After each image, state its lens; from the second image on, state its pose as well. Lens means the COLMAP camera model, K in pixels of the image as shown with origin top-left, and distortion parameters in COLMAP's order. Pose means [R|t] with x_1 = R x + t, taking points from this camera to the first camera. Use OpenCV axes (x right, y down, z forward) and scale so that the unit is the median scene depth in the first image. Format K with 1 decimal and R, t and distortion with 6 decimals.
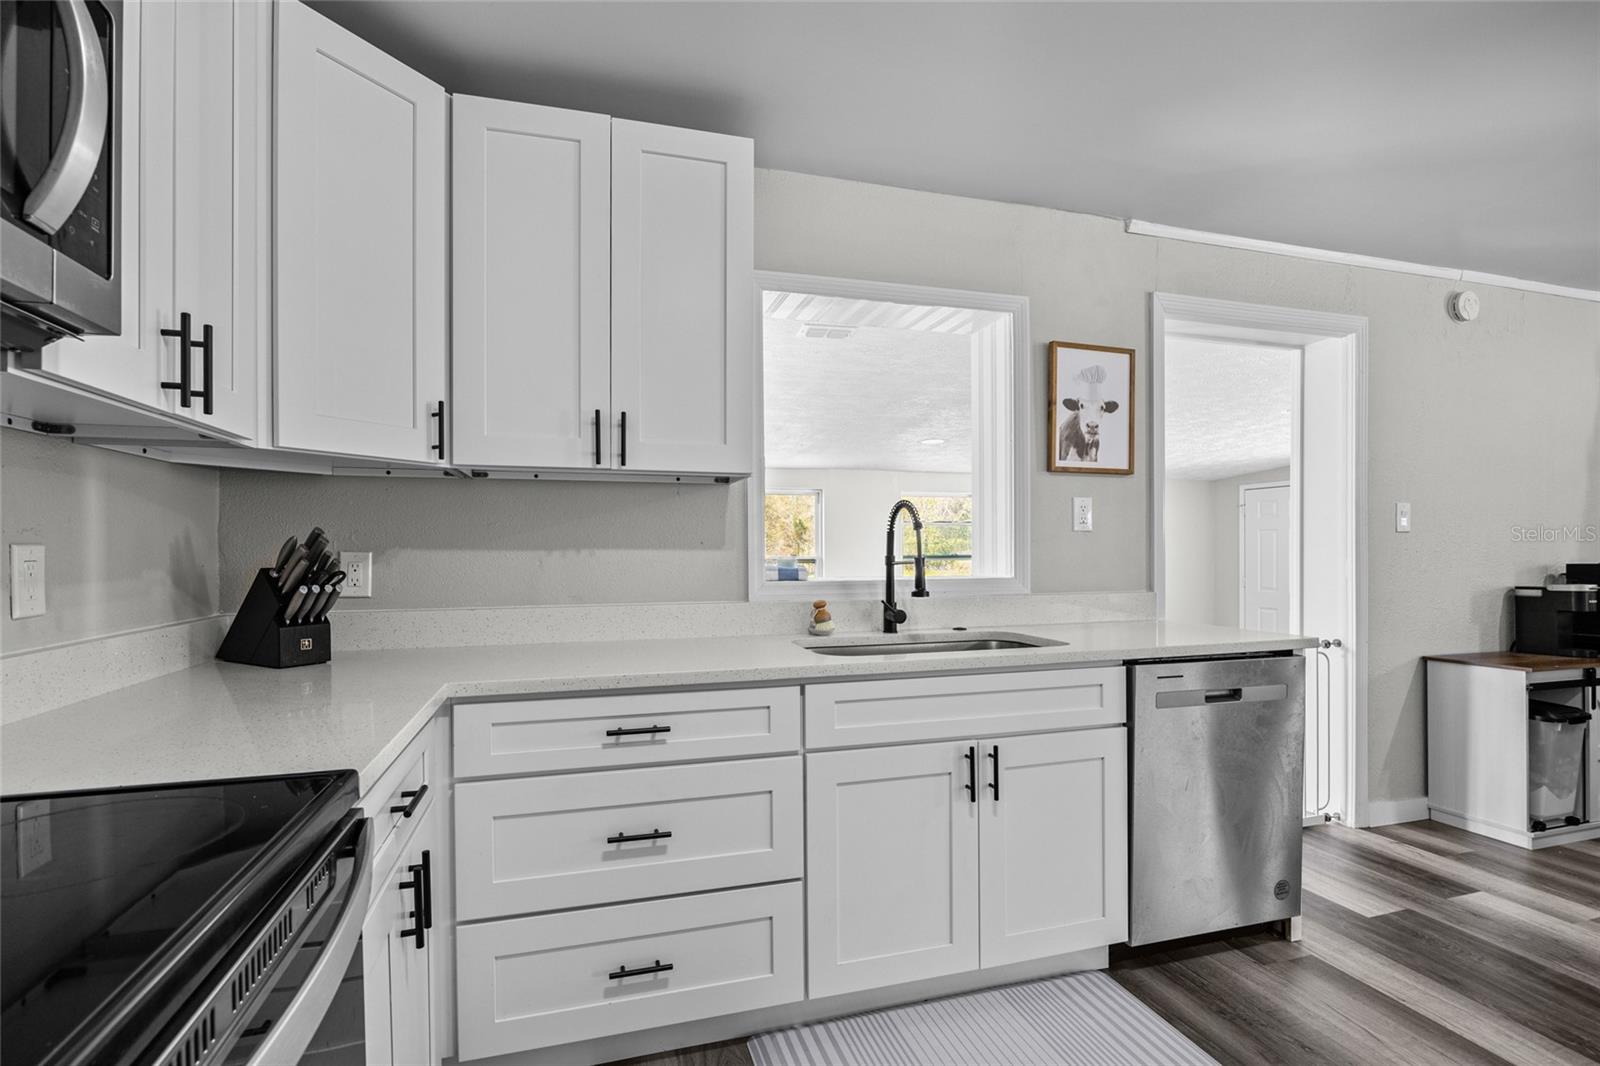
lens RADIAL K [[759.5, 0, 796.6], [0, 759.5, 554.6], [0, 0, 1]] dist [-0.010042, 0.000497]
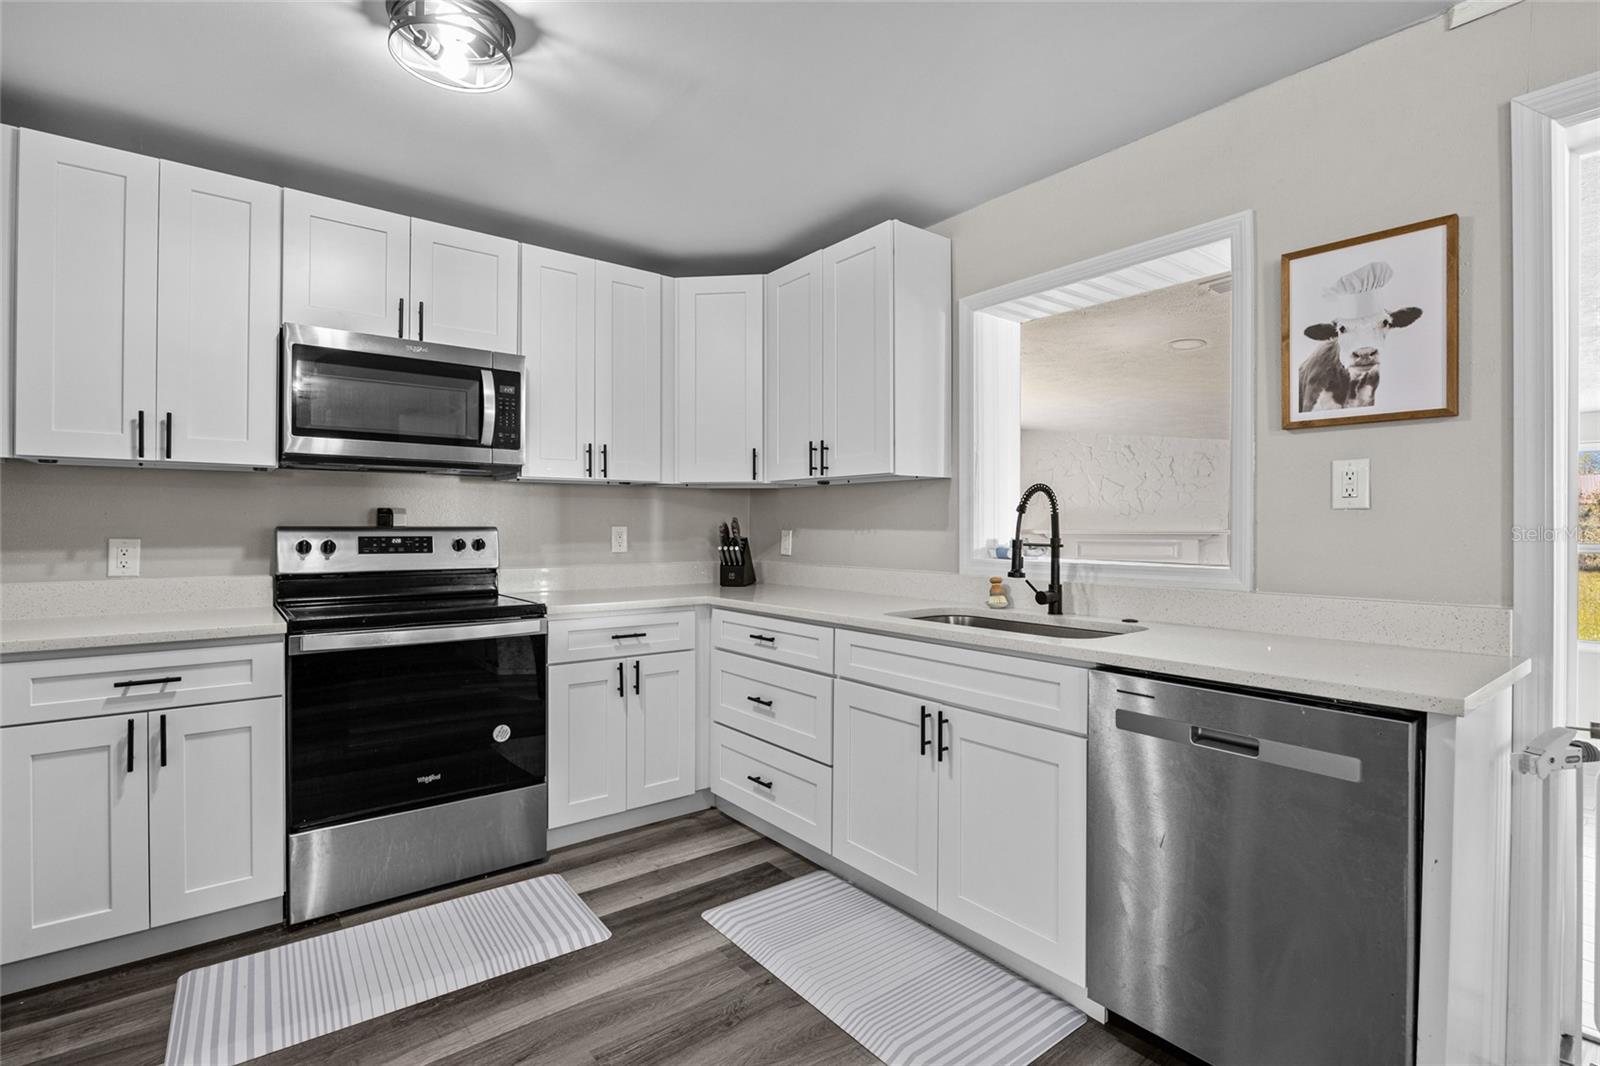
lens RADIAL K [[752.6, 0, 797.4], [0, 752.6, 525.1], [0, 0, 1]] dist [-0.011143, 0.000126]
pose [[0.362211, 0.001507, -0.932095, 0.845550], [-0.012379, 0.999918, -0.003194, -0.007633], [0.932014, 0.012696, 0.362200, 0.288967]]
